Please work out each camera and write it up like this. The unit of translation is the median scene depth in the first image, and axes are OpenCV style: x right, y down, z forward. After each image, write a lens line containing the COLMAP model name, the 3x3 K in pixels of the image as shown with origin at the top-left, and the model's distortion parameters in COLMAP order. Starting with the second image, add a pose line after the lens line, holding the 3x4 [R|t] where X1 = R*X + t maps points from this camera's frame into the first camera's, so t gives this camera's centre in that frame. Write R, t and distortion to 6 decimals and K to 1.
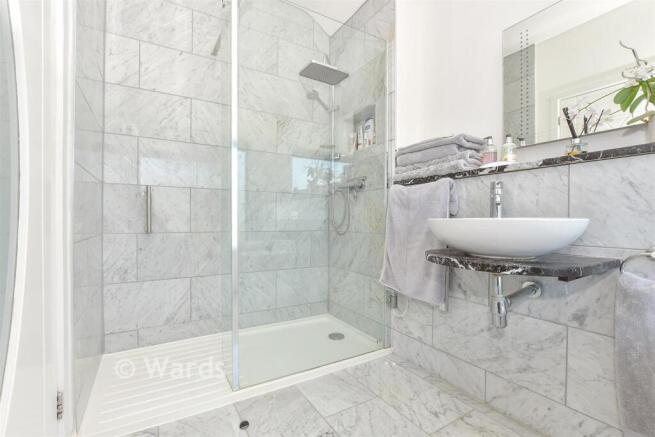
lens RADIAL K [[287.2, 0, 325.9], [0, 287.2, 220.6], [0, 0, 1]] dist [-0.001319, -0.000117]
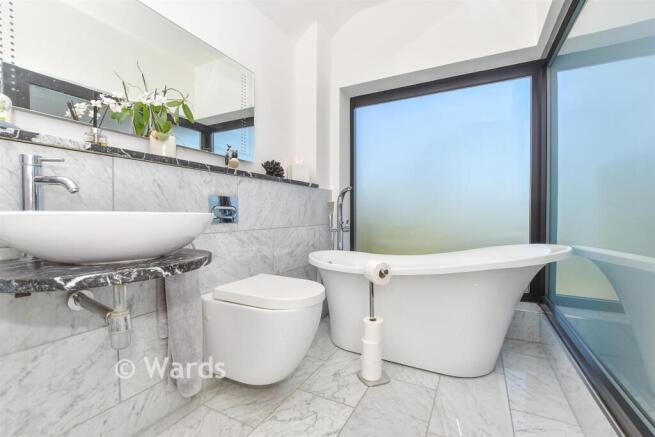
lens RADIAL K [[287.2, 0, 326.6], [0, 287.2, 216.0], [0, 0, 1]] dist [-0.001319, -0.000117]
pose [[-0.516653, -0.009256, 0.856145, -0.378265], [-0.000538, 0.999945, 0.010486, -0.006239], [-0.856195, 0.004957, -0.516630, 0.931411]]
